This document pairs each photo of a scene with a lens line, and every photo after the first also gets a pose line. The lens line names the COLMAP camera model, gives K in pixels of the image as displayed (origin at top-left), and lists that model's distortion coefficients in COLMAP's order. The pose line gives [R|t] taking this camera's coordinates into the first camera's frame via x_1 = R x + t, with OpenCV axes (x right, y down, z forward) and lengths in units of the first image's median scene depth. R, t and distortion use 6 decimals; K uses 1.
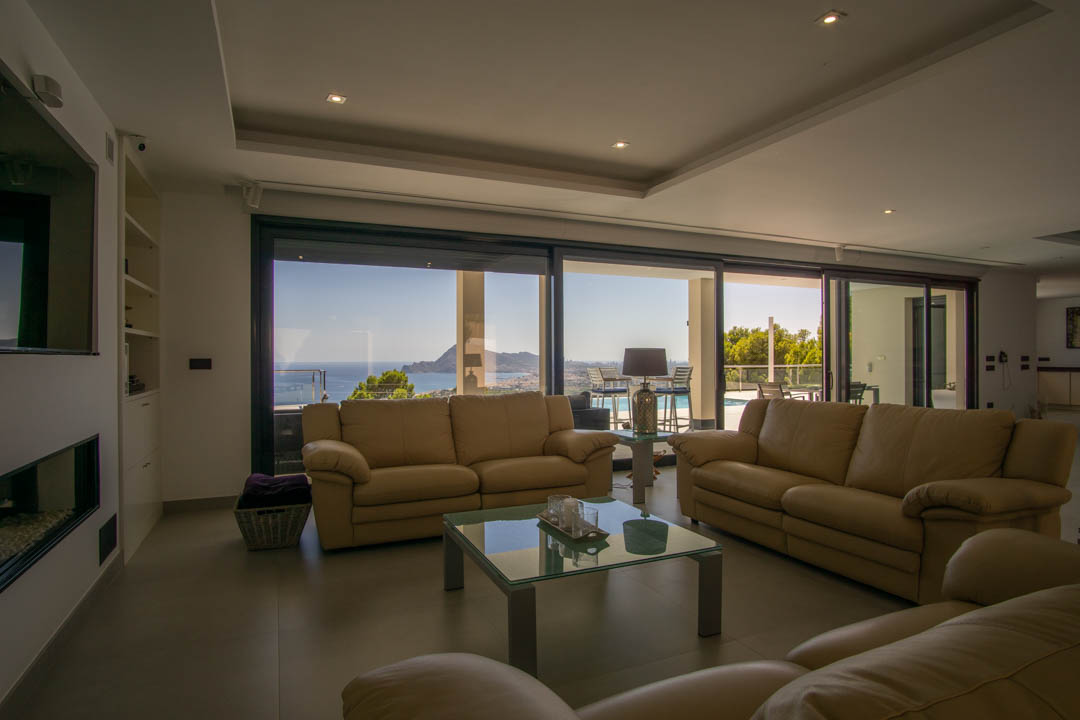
lens RADIAL K [[598.3, 0, 540.0], [0, 598.3, 360.0], [0, 0, 1]] dist [-0.020064, -0.000298]
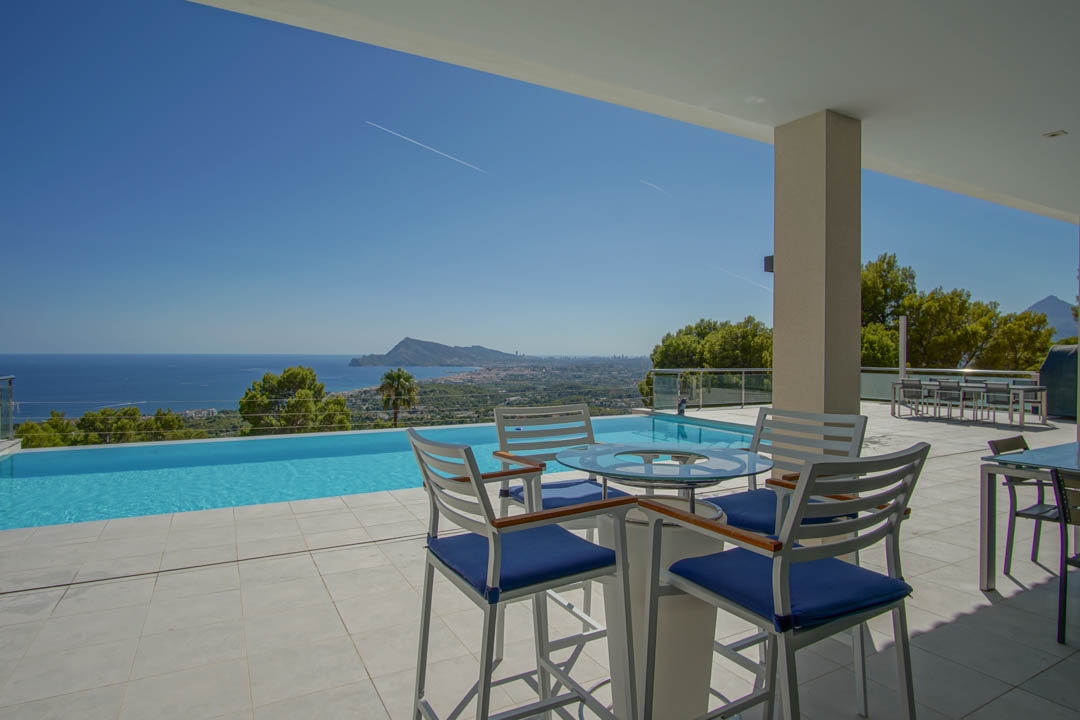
lens RADIAL K [[598.3, 0, 540.0], [0, 598.3, 360.0], [0, 0, 1]] dist [-0.020064, -0.000298]
pose [[0.997068, 0.007135, 0.076191, 0.021633], [-0.007902, 0.999921, 0.009764, -0.002585], [-0.076116, -0.010337, 0.997045, 0.140804]]
